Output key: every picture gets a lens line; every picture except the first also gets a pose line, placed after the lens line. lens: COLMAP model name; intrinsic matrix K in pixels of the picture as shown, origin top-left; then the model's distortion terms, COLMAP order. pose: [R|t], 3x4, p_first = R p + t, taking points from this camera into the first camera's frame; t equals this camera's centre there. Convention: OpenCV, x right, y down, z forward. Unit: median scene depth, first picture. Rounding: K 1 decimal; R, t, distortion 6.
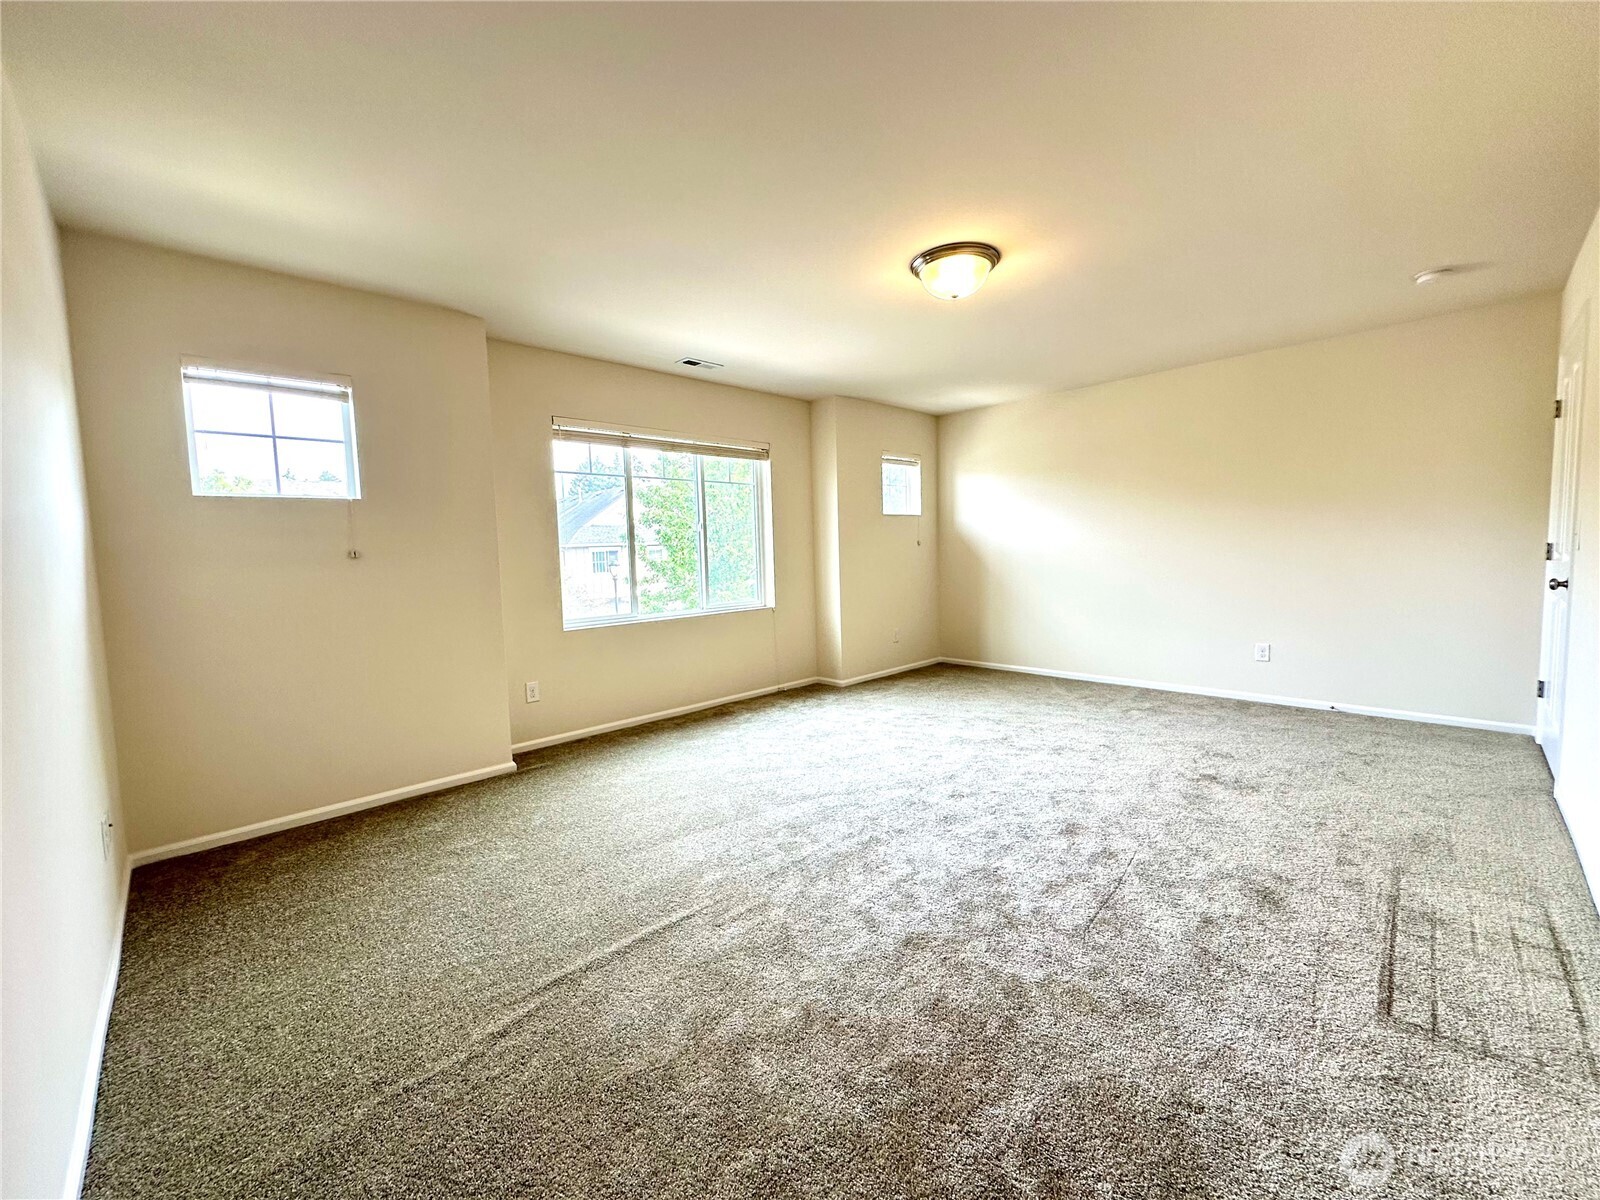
lens RADIAL K [[637.5, 0, 770.3], [0, 637.5, 597.2], [0, 0, 1]] dist [-0.000280, 0.000191]
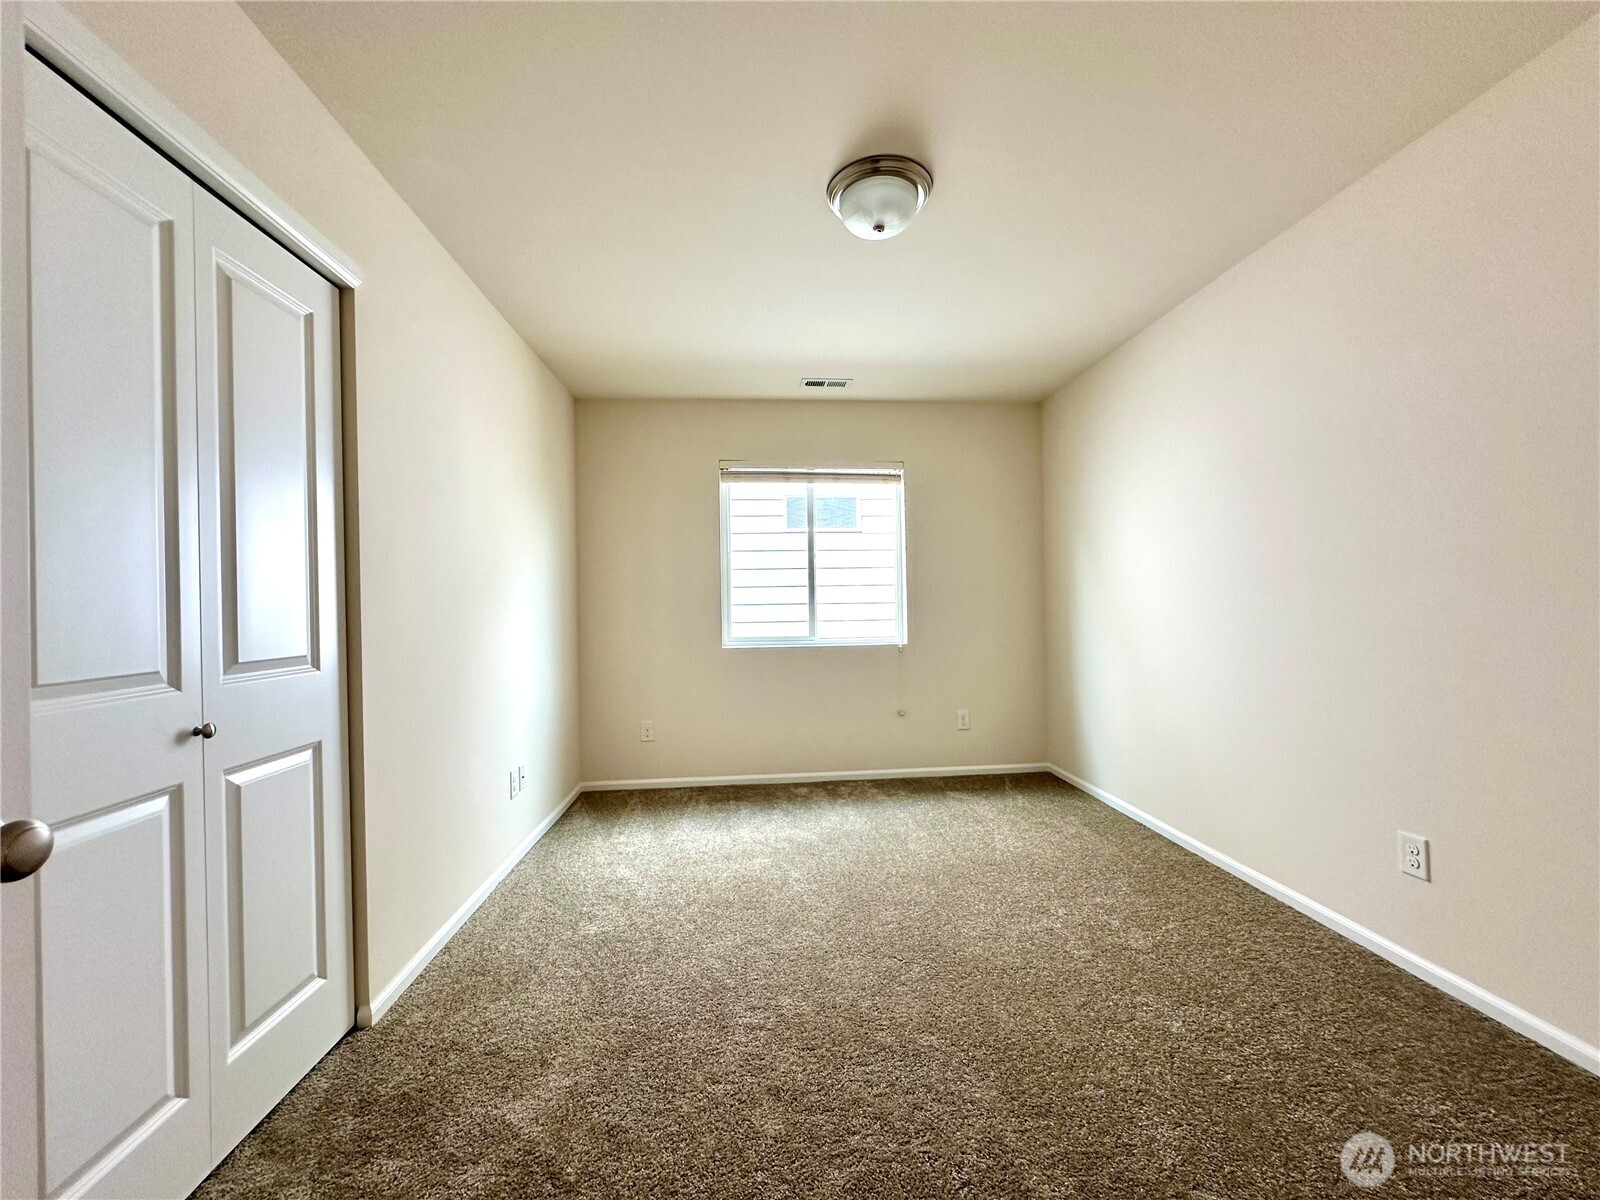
lens RADIAL K [[638.6, 0, 800.4], [0, 638.6, 599.8], [0, 0, 1]] dist [-0.002552, 0.000480]
pose [[0.791656, 0.007451, -0.610922, 0.438263], [-0.049415, 0.997431, -0.051870, -0.024798], [0.608966, 0.071252, 0.789990, 0.340293]]
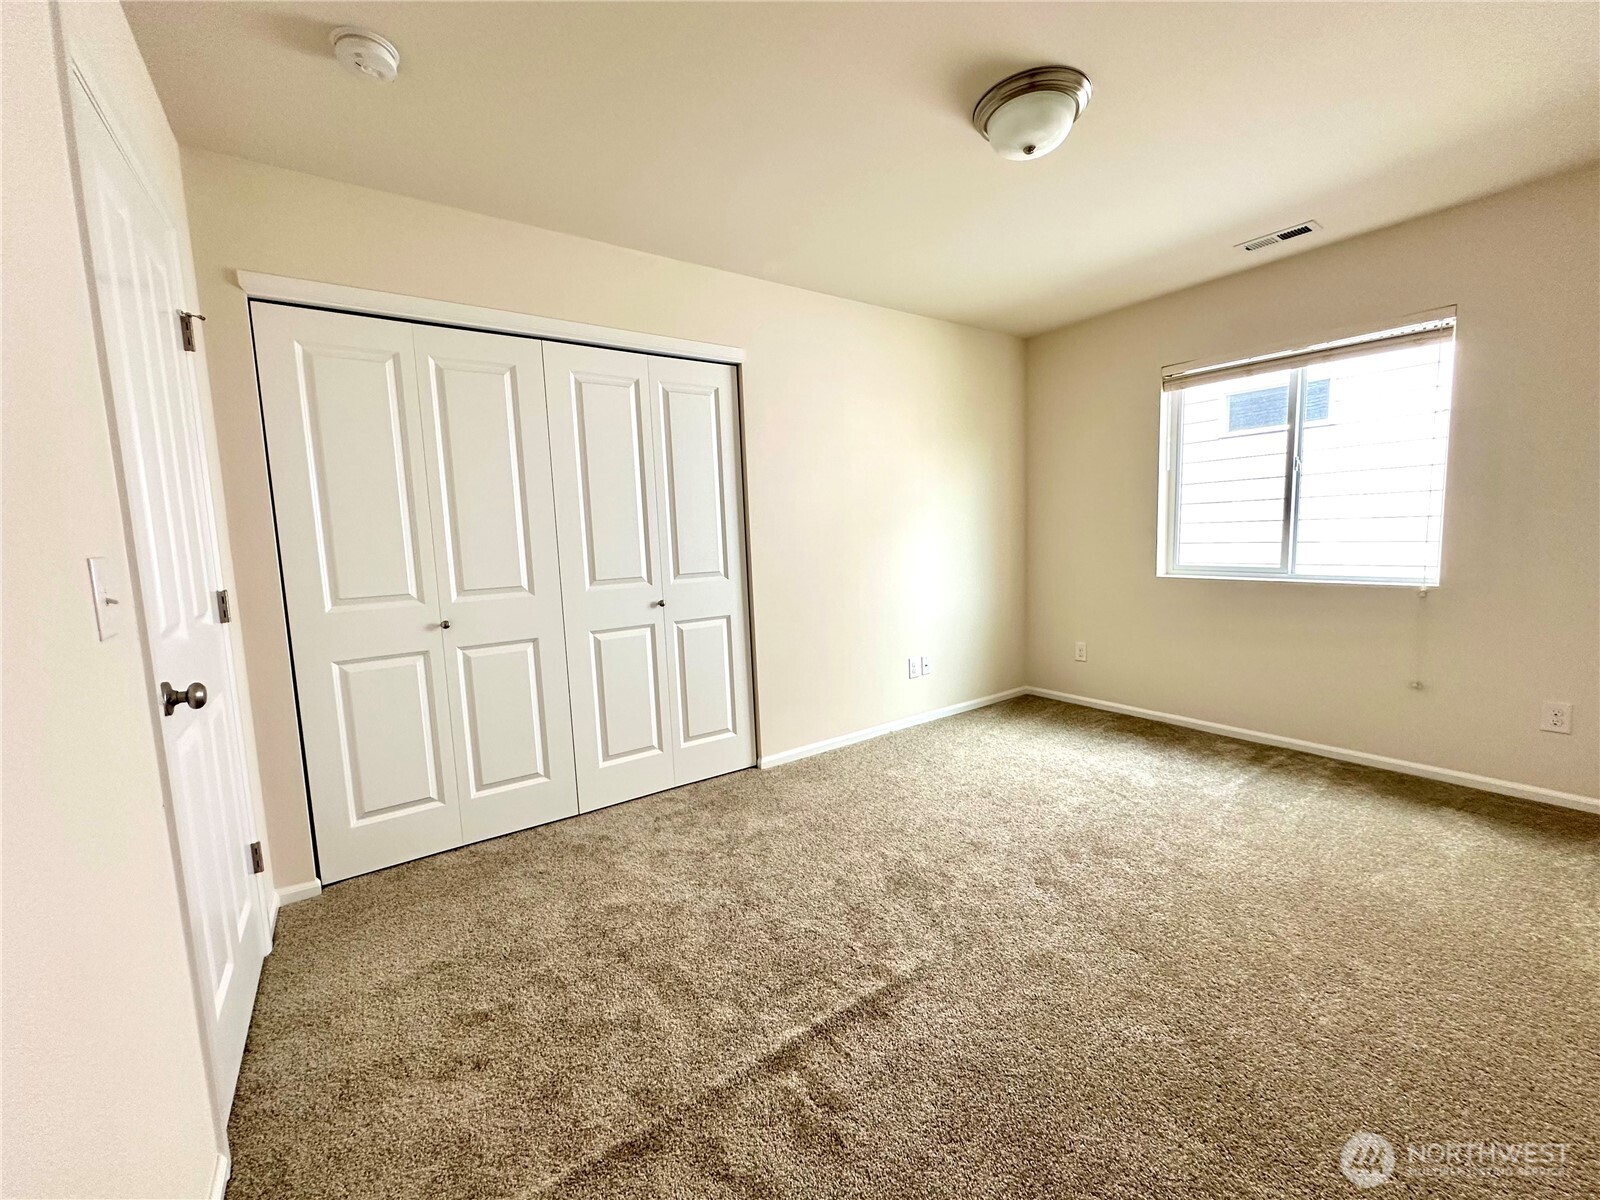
lens RADIAL K [[638.6, 0, 800.4], [0, 638.6, 599.8], [0, 0, 1]] dist [-0.002552, 0.000480]
pose [[-0.114913, 0.136496, -0.983953, 0.682488], [-0.036262, 0.989278, 0.141470, -0.069464], [0.992714, 0.051937, -0.108731, 0.620309]]
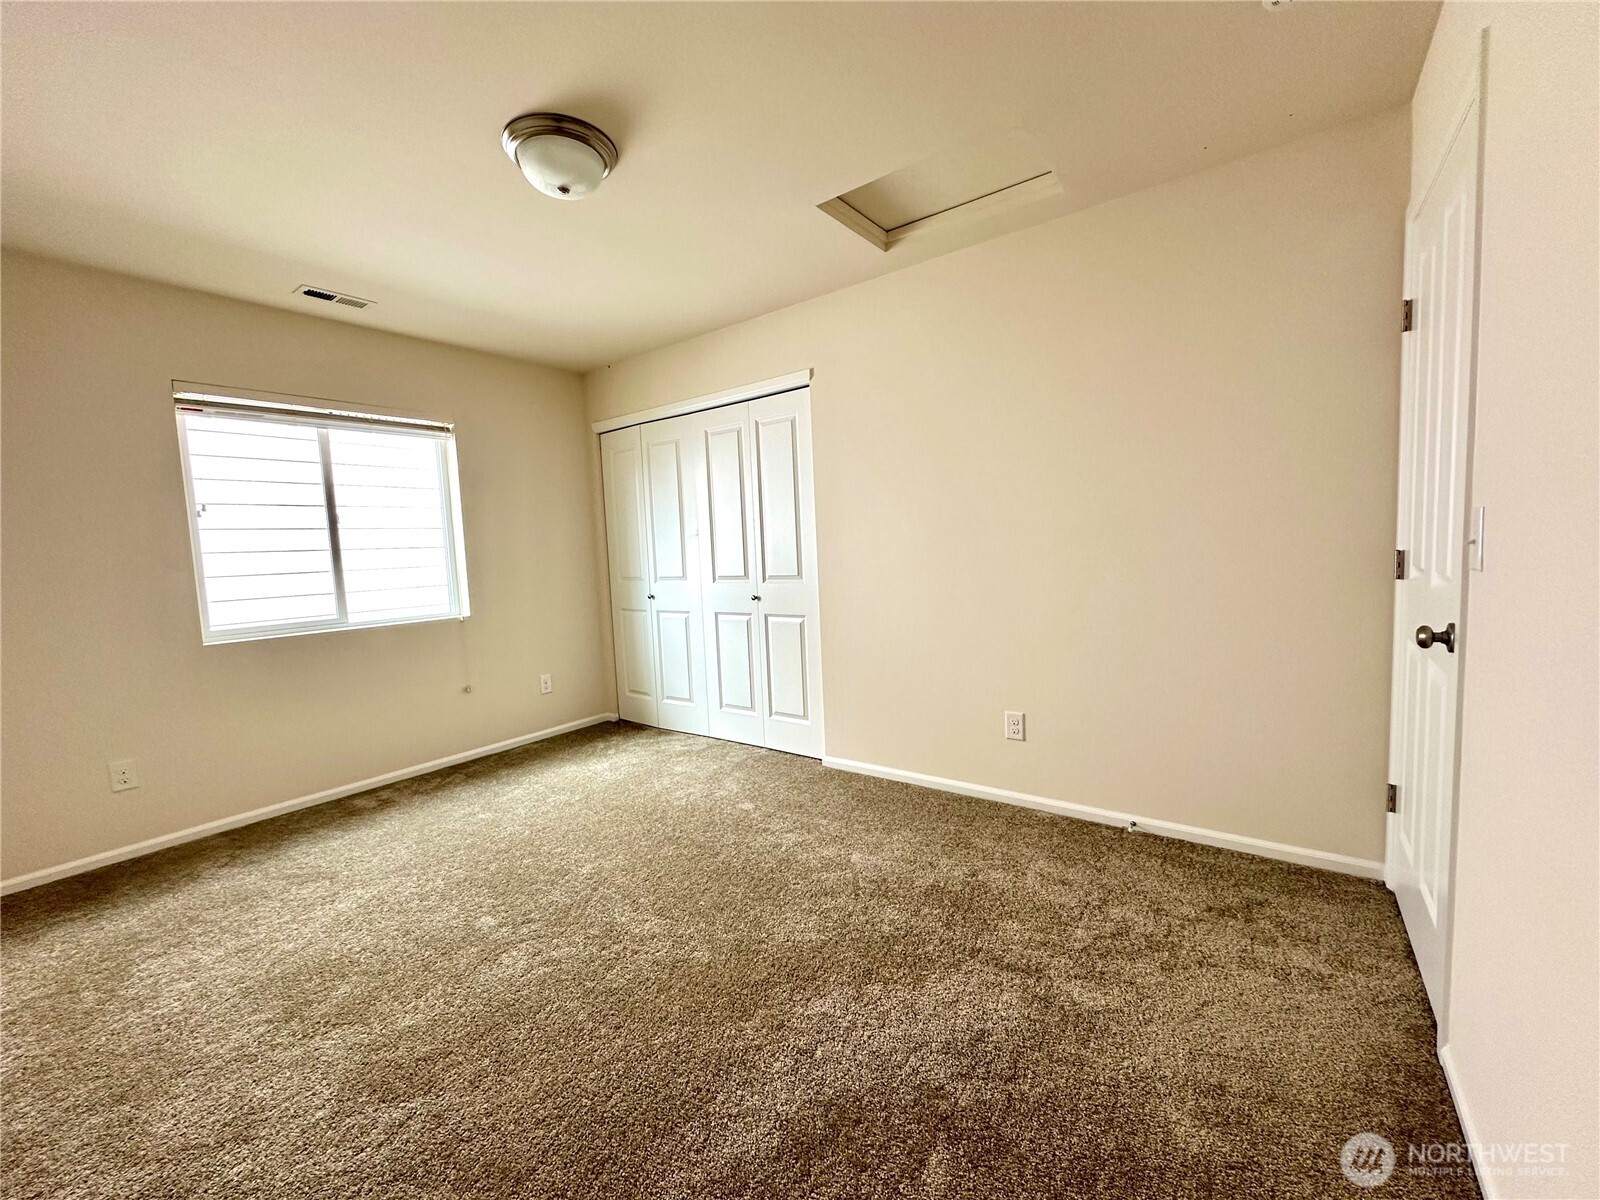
lens RADIAL K [[638.6, 0, 800.4], [0, 638.6, 599.8], [0, 0, 1]] dist [-0.002552, 0.000480]
pose [[0.983842, -0.029696, 0.176559, 0.279700], [0.029456, 0.999558, 0.003979, -0.028246], [-0.176599, 0.001286, 0.984282, 0.252298]]
